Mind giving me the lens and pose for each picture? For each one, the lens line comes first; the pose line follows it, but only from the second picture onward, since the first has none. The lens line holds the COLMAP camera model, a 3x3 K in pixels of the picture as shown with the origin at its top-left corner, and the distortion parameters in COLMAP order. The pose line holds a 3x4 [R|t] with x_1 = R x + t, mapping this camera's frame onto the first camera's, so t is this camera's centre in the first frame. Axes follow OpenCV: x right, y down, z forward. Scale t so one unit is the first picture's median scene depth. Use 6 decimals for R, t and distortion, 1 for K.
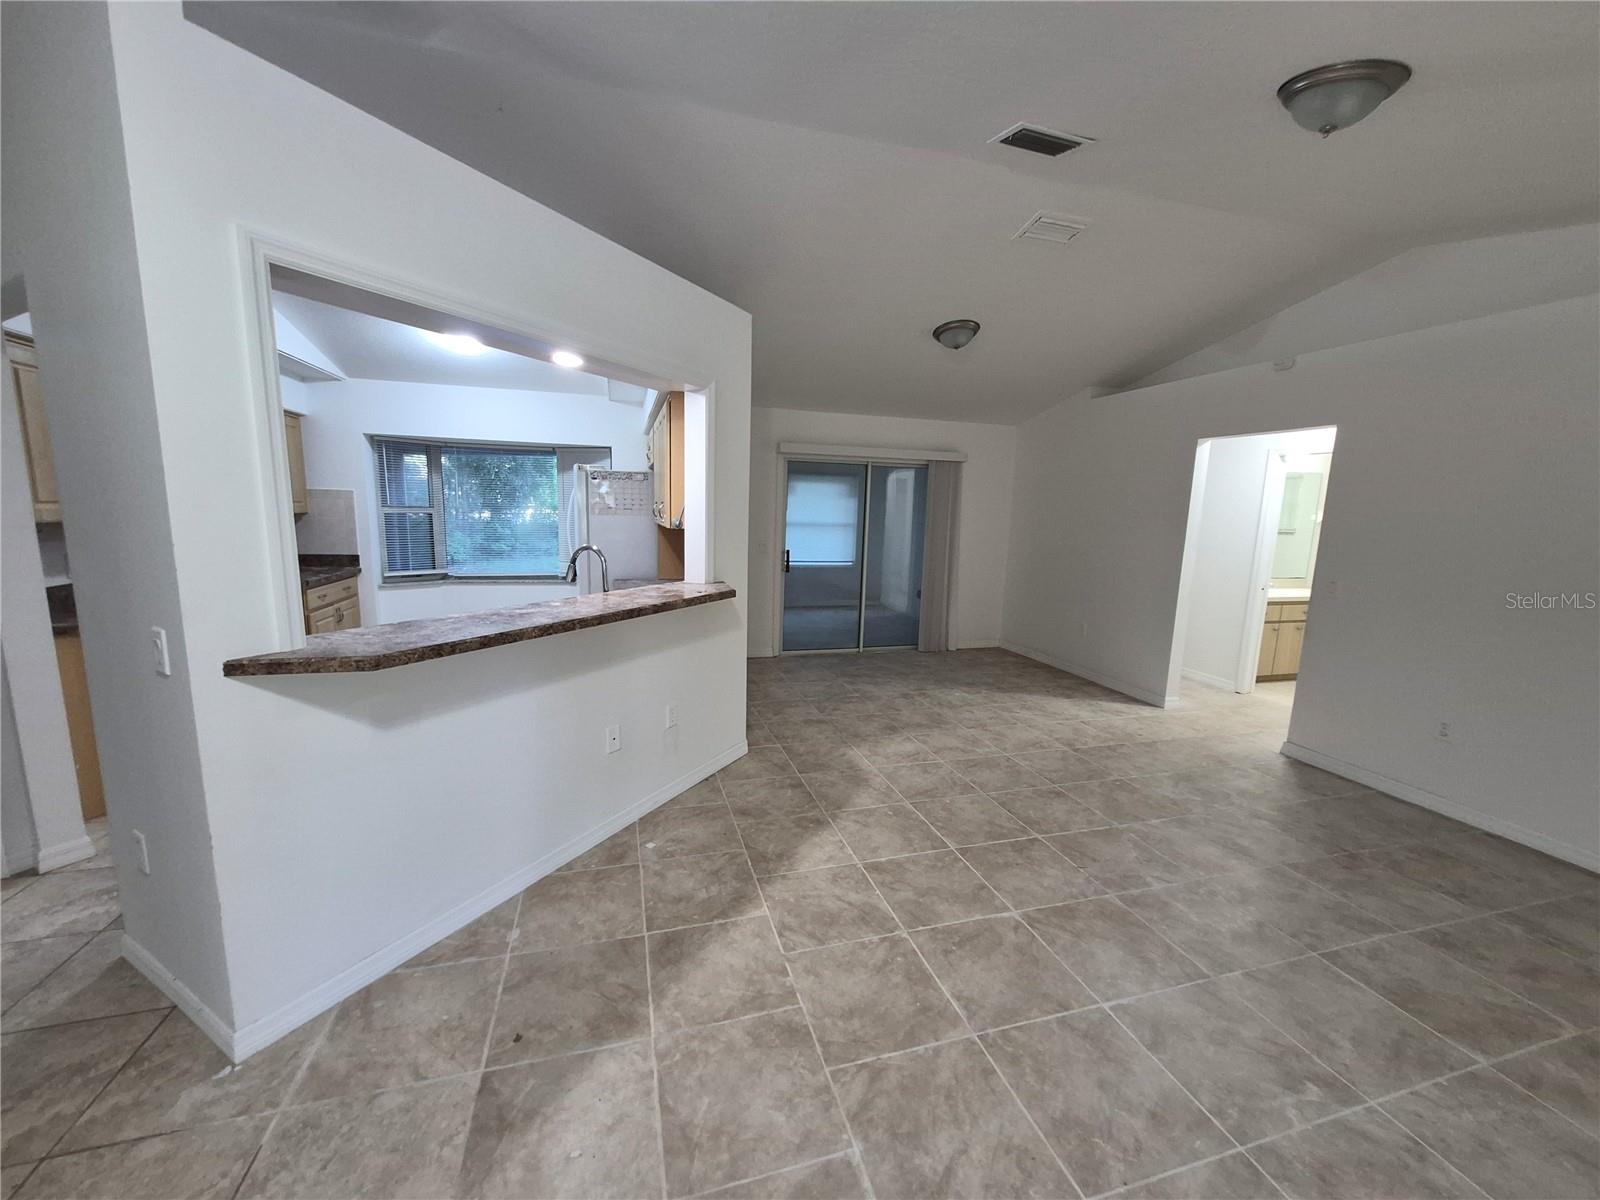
lens RADIAL K [[622.2, 0, 797.3], [0, 622.2, 605.2], [0, 0, 1]] dist [0.000940, -0.000081]
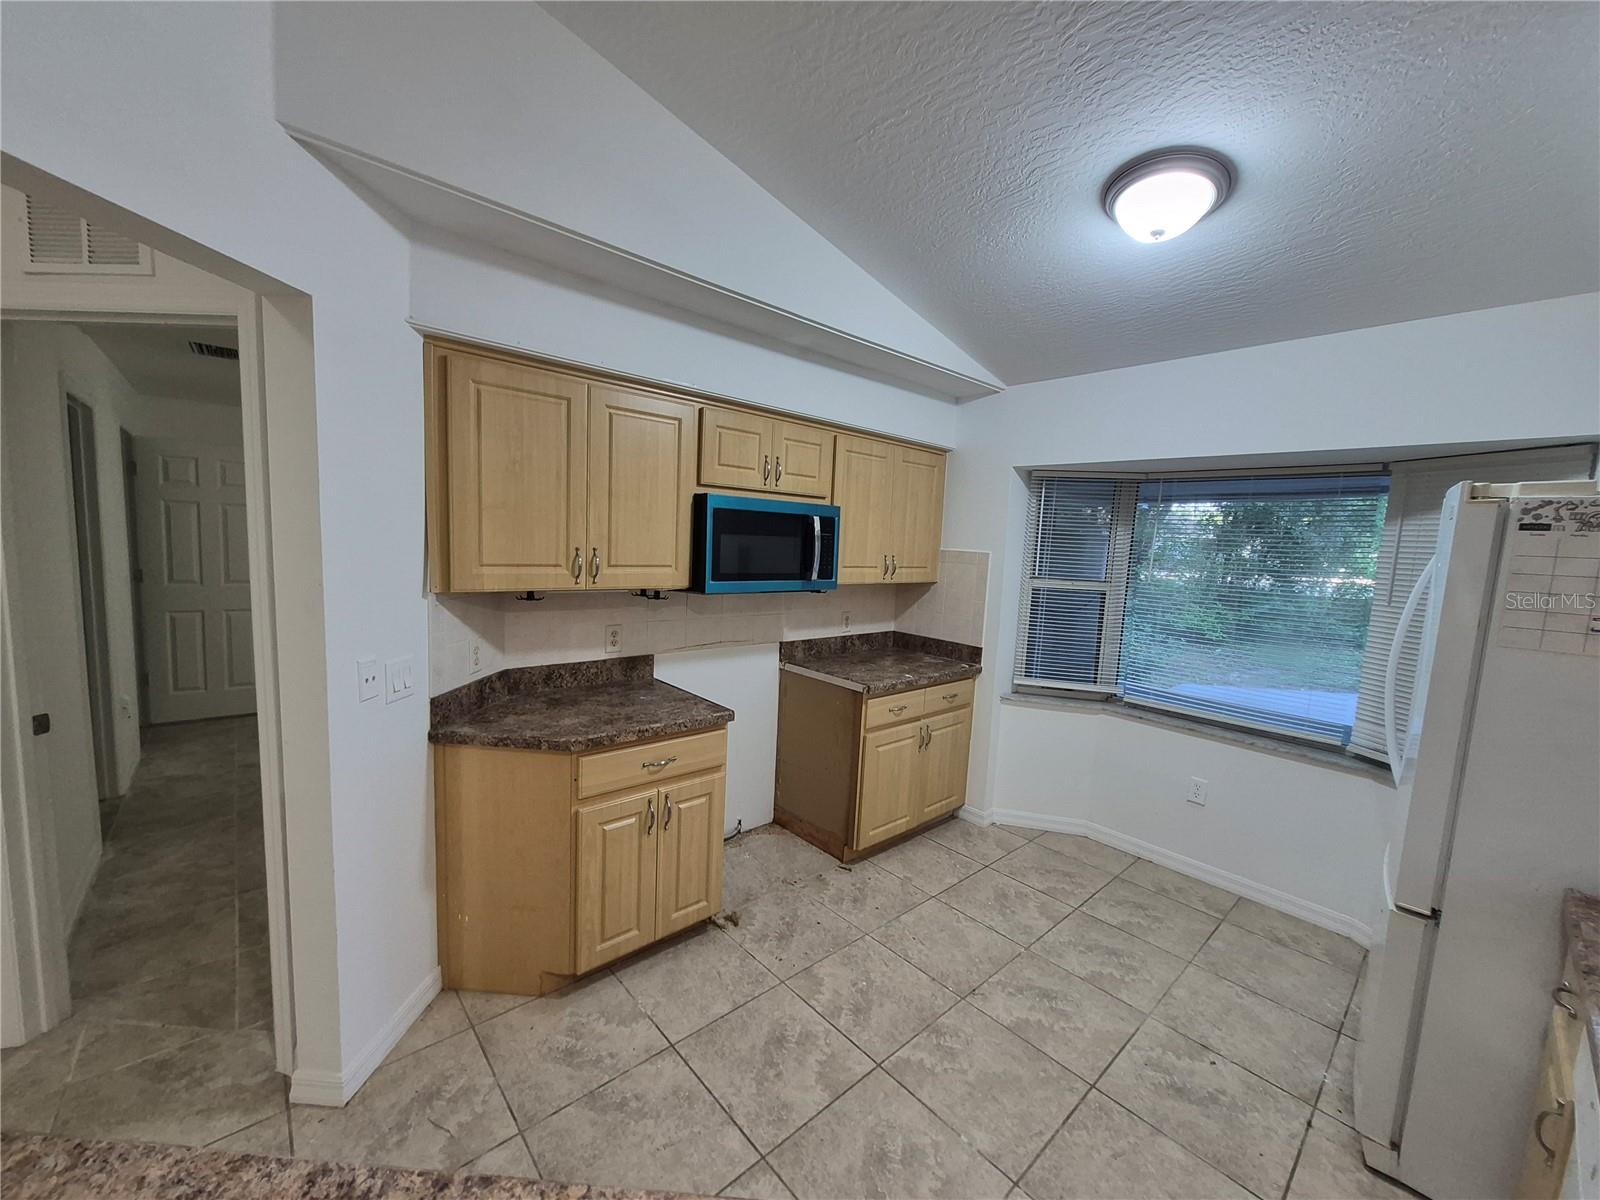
lens RADIAL K [[622.2, 0, 794.9], [0, 622.2, 598.7], [0, 0, 1]] dist [0.000940, -0.000081]
pose [[0.432819, 0.080126, -0.897913, -0.318434], [-0.173845, 0.984765, 0.004079, -0.162760], [0.884560, 0.154332, 0.440154, 0.845617]]
